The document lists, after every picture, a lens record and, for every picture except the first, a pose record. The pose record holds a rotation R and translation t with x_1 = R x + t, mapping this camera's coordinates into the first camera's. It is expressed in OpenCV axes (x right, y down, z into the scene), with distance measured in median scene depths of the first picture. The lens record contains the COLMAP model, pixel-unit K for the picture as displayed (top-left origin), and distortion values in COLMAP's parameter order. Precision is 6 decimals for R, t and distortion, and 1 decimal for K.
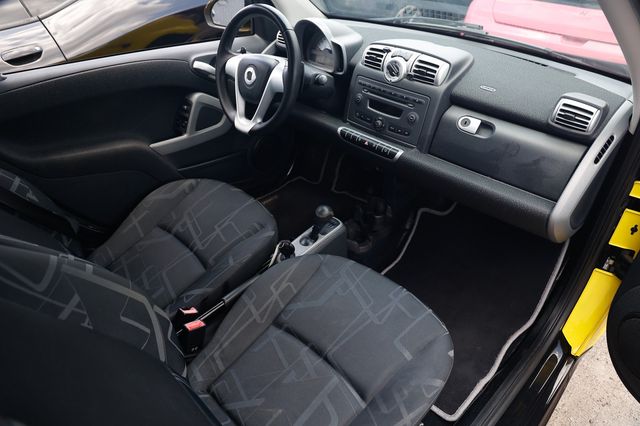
lens RADIAL K [[453.9, 0, 317.2], [0, 453.9, 204.2], [0, 0, 1]] dist [-0.071026, 0.041670]
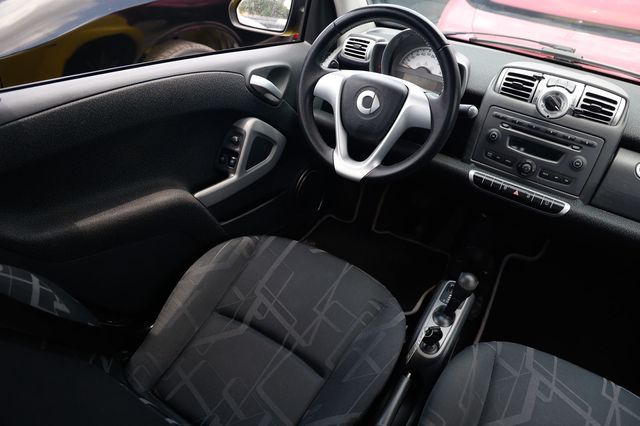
lens RADIAL K [[453.9, 0, 323.4], [0, 453.9, 209.7], [0, 0, 1]] dist [-0.071026, 0.041670]
pose [[0.963783, -0.041097, 0.263503, -0.412532], [0.039115, 0.999153, 0.012765, -0.123507], [-0.263804, -0.001996, 0.964574, 0.313228]]
